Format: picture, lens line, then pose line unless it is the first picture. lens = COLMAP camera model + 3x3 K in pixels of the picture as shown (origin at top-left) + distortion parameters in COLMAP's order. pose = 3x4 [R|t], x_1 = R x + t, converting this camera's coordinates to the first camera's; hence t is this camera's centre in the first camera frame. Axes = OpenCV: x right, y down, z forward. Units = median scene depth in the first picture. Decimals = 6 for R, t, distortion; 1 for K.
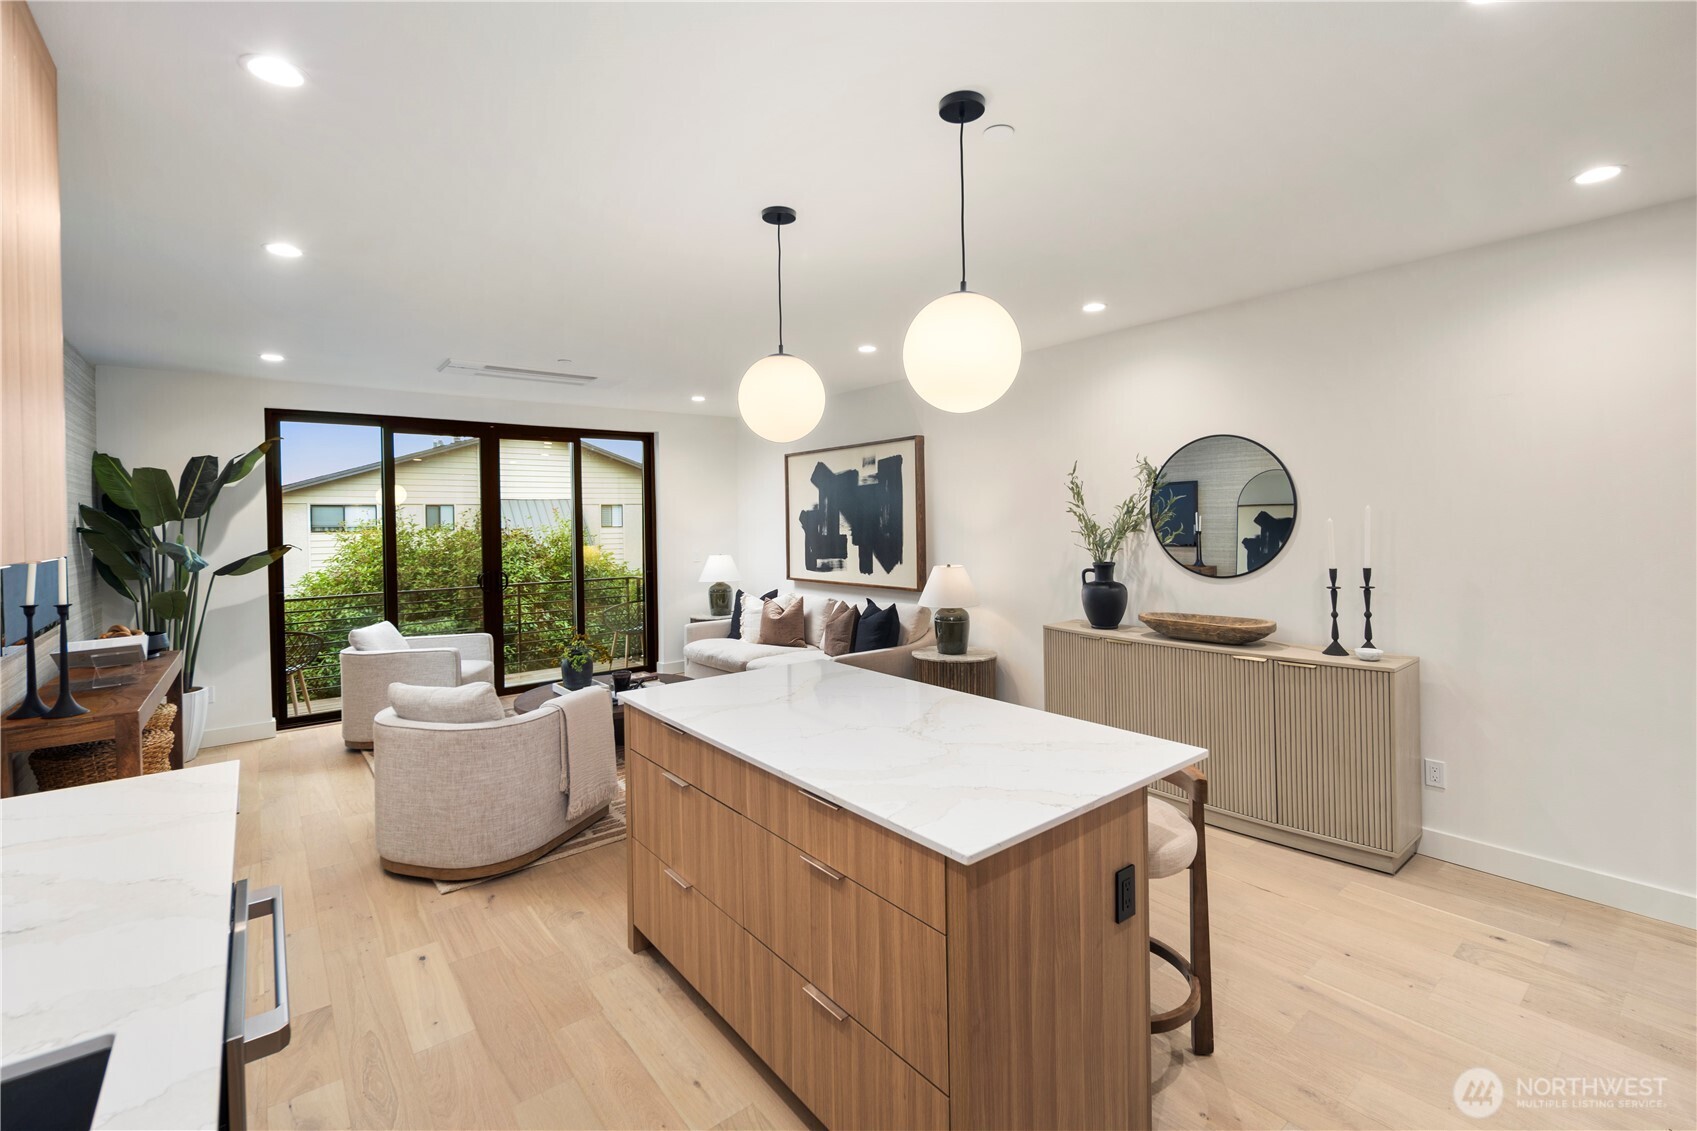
lens RADIAL K [[737.2, 0, 851.2], [0, 737.2, 525.9], [0, 0, 1]] dist [0.006748, -0.003663]
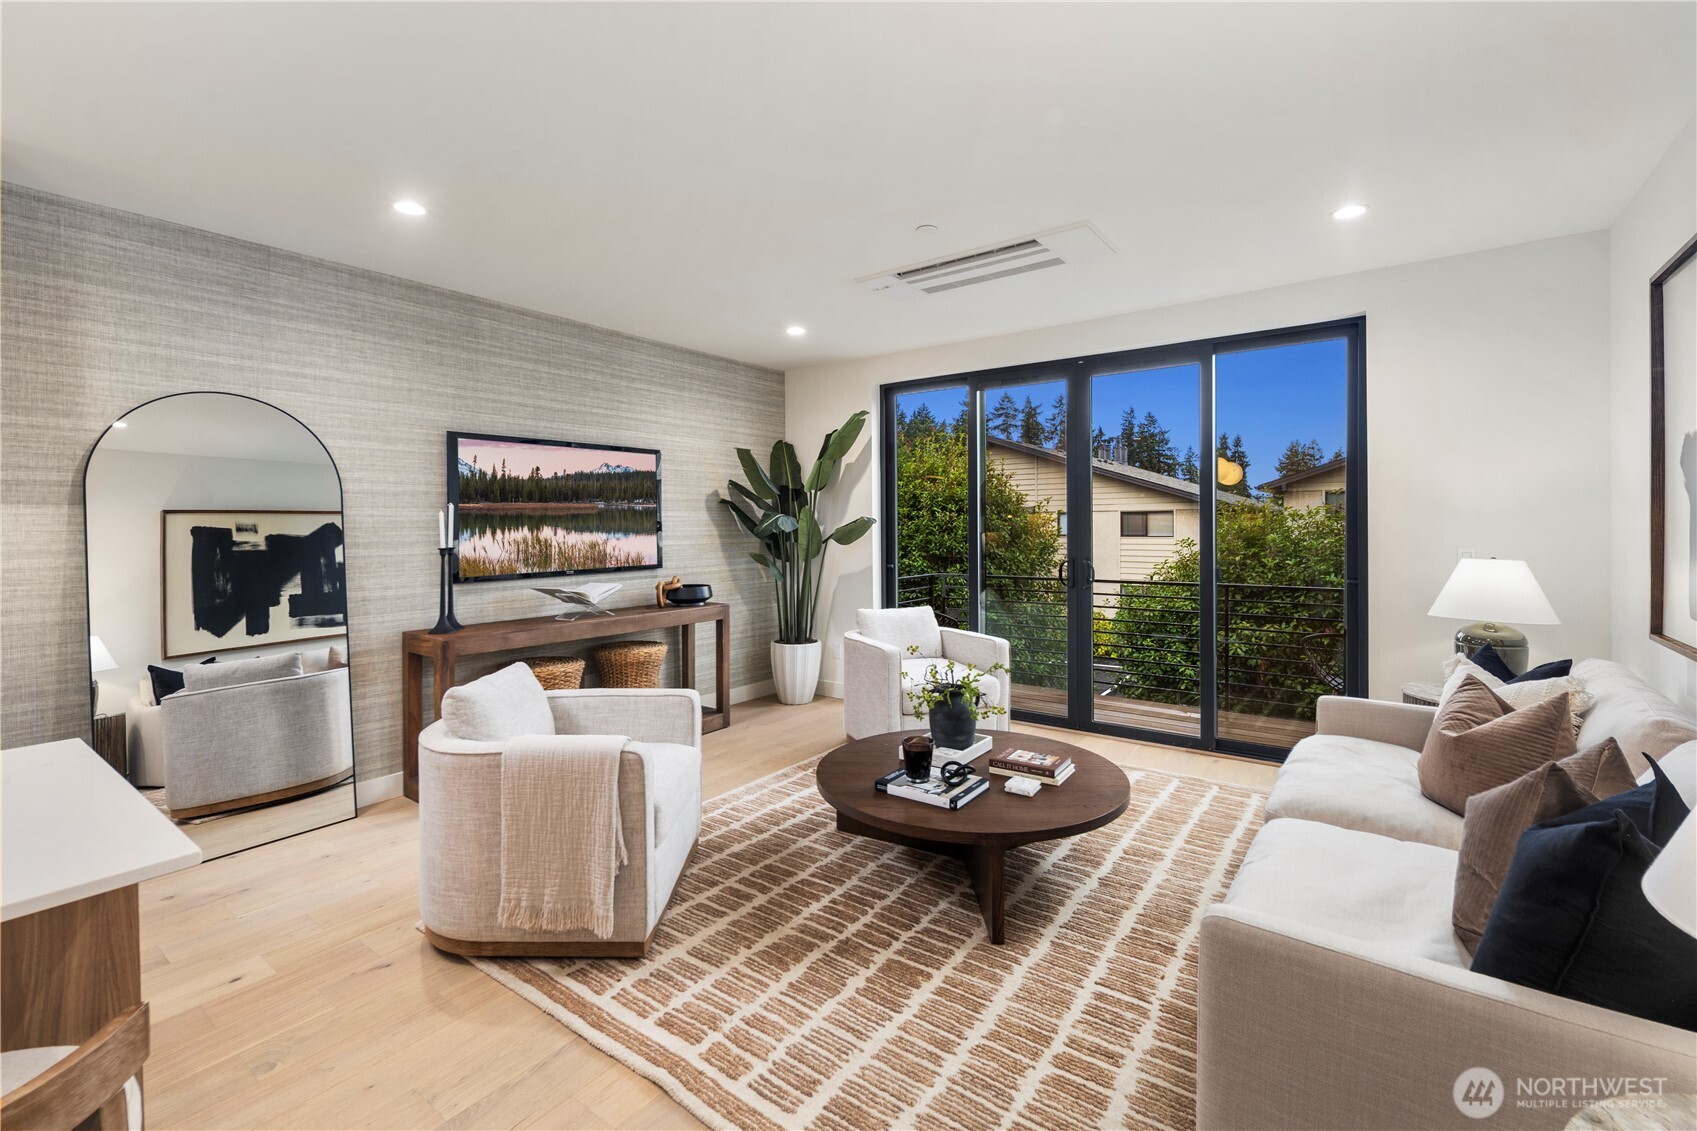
lens RADIAL K [[737.2, 0, 852.9], [0, 737.2, 529.3], [0, 0, 1]] dist [0.006748, -0.003663]
pose [[0.253739, 0.021928, -0.967024, 0.194783], [-0.007386, 0.999758, 0.020732, 0.020831], [0.967244, 0.001882, 0.253840, 0.697257]]
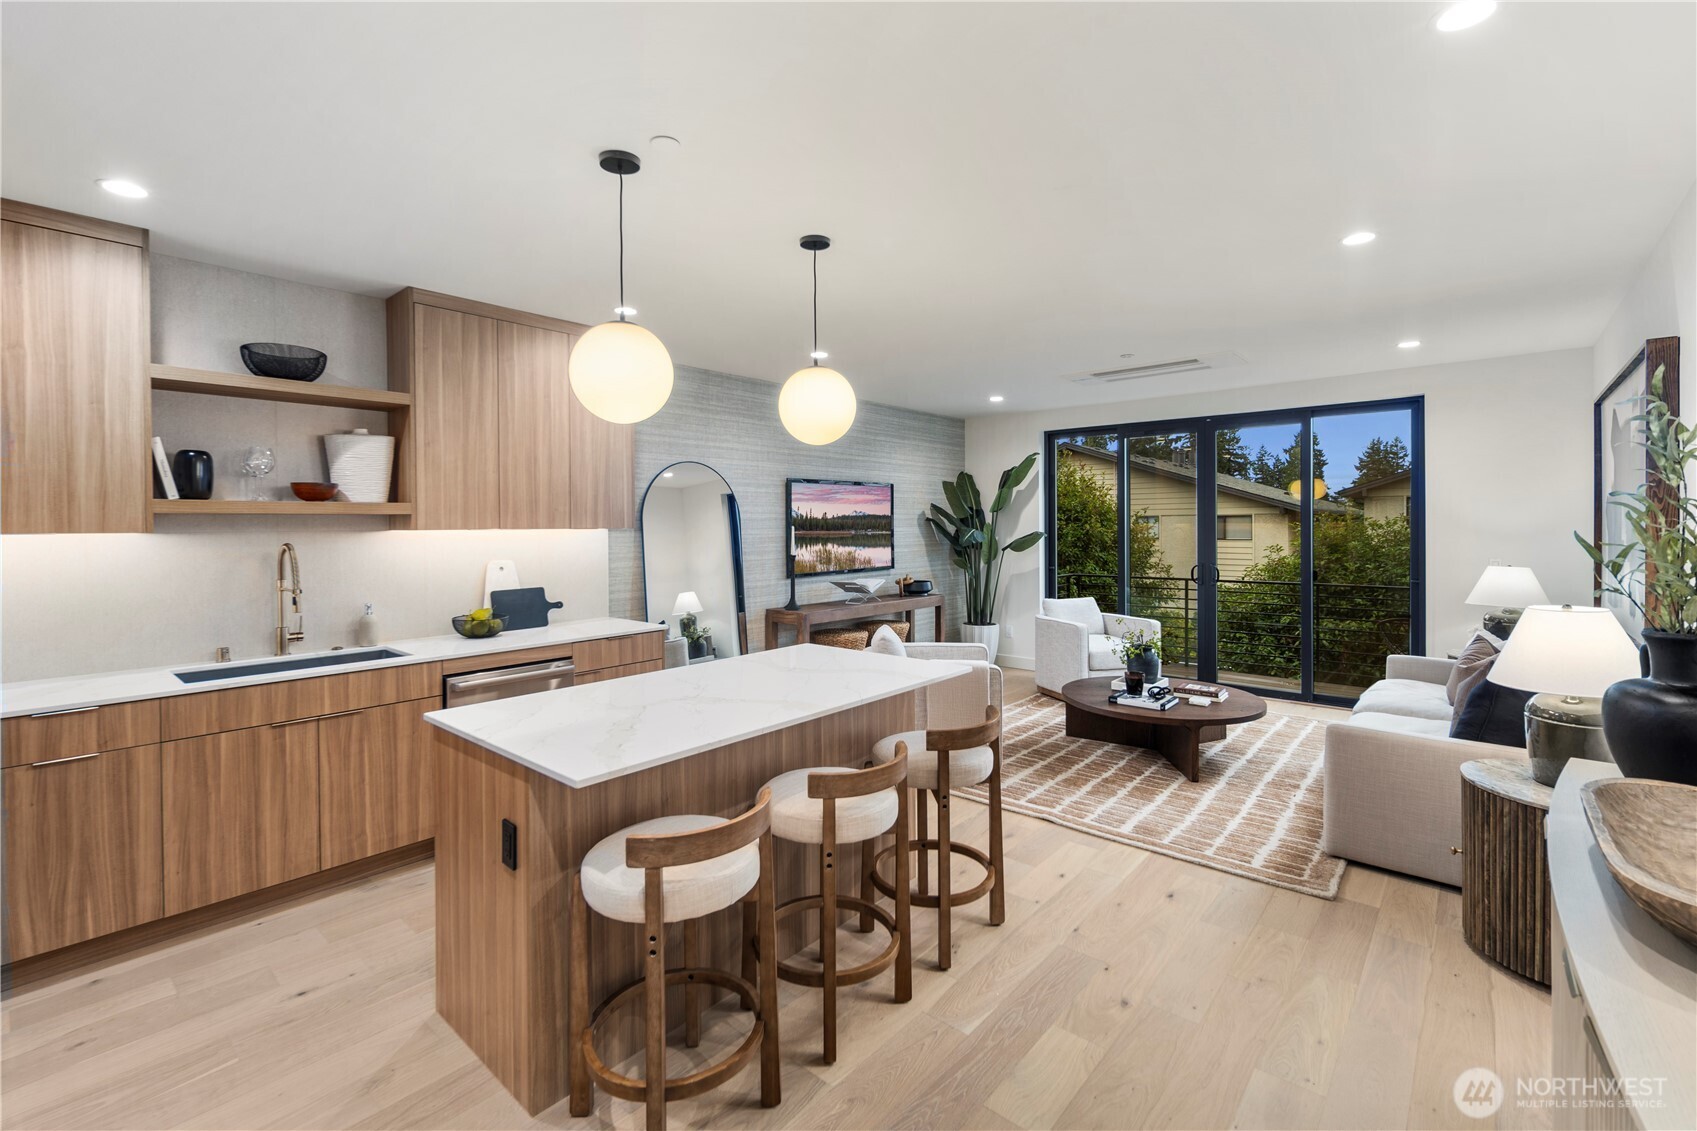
lens RADIAL K [[737.2, 0, 853.3], [0, 737.2, 530.7], [0, 0, 1]] dist [0.006748, -0.003663]
pose [[0.179106, 0.023761, -0.983543, 0.485018], [-0.007372, 0.999713, 0.022809, -0.004146], [0.983802, 0.003166, 0.179230, 0.405832]]
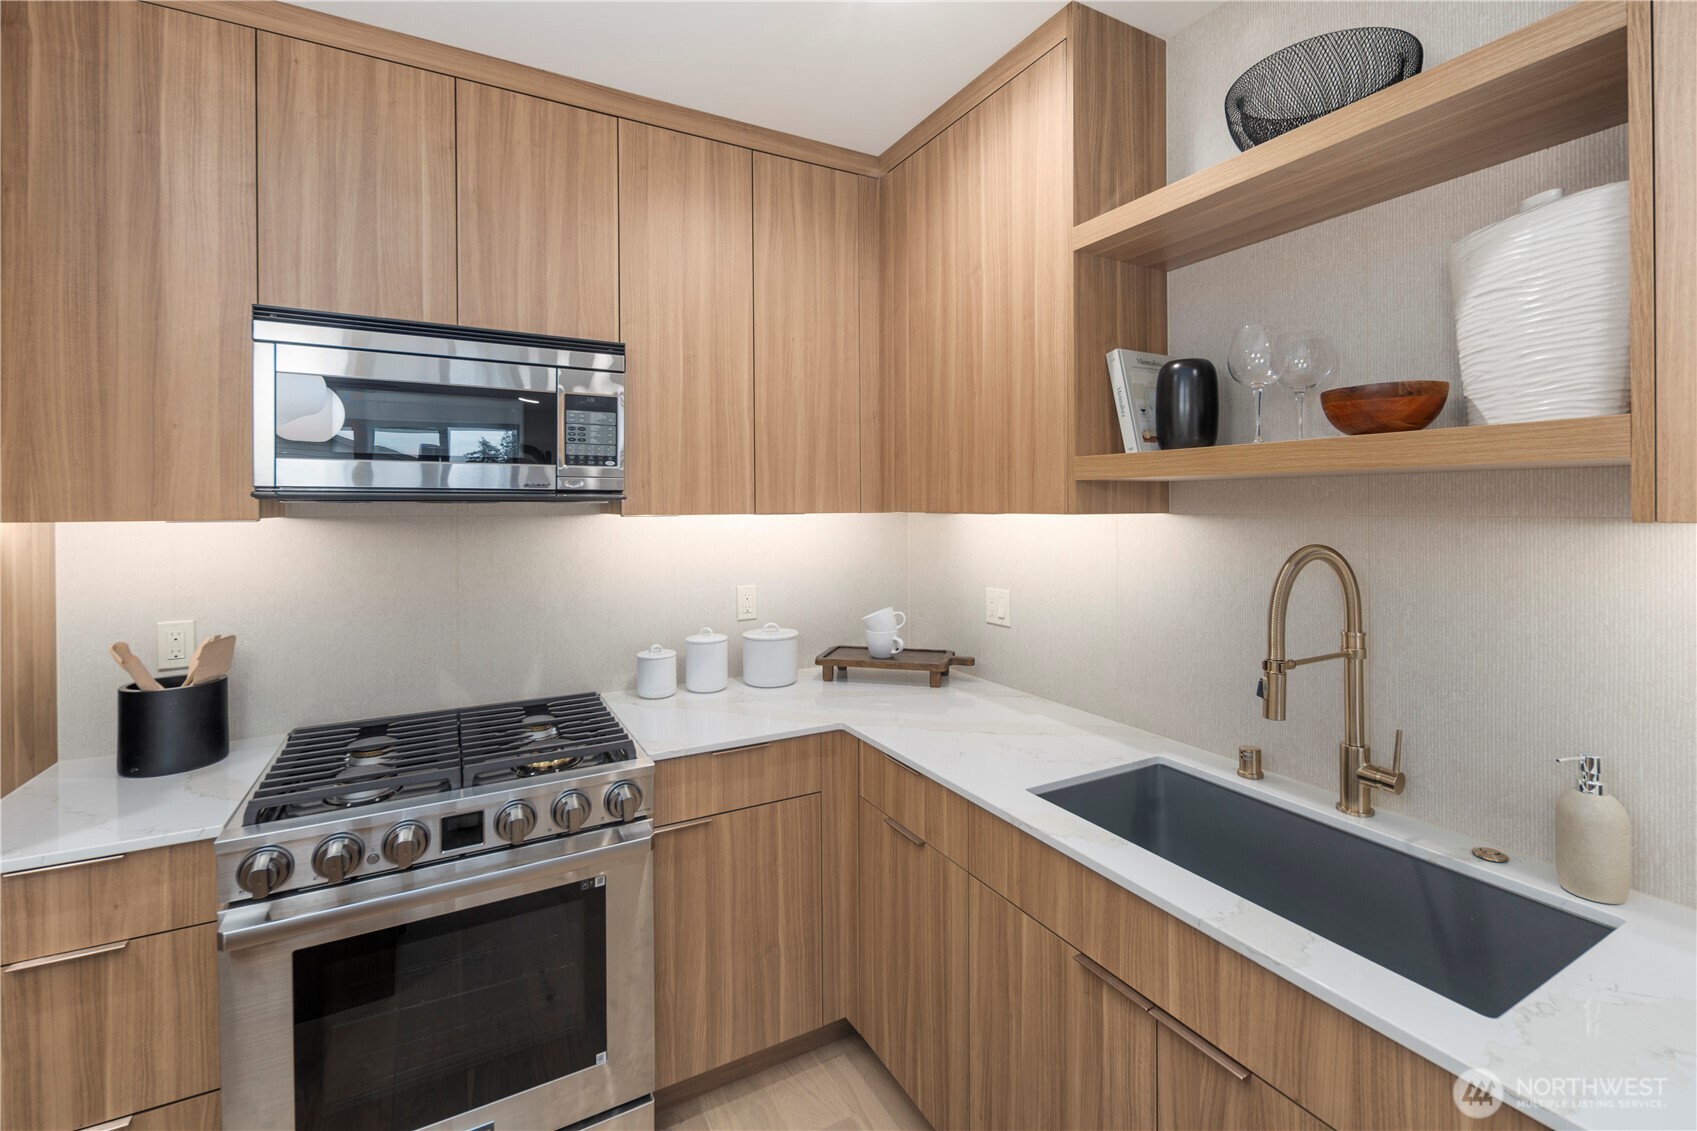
lens RADIAL K [[737.2, 0, 853.0], [0, 737.2, 505.6], [0, 0, 1]] dist [0.006748, -0.003663]
pose [[-0.984253, 0.020578, 0.175566, -0.064881], [0.022375, 0.999715, 0.008264, 0.004610], [-0.175346, 0.012062, -0.984433, 0.333190]]
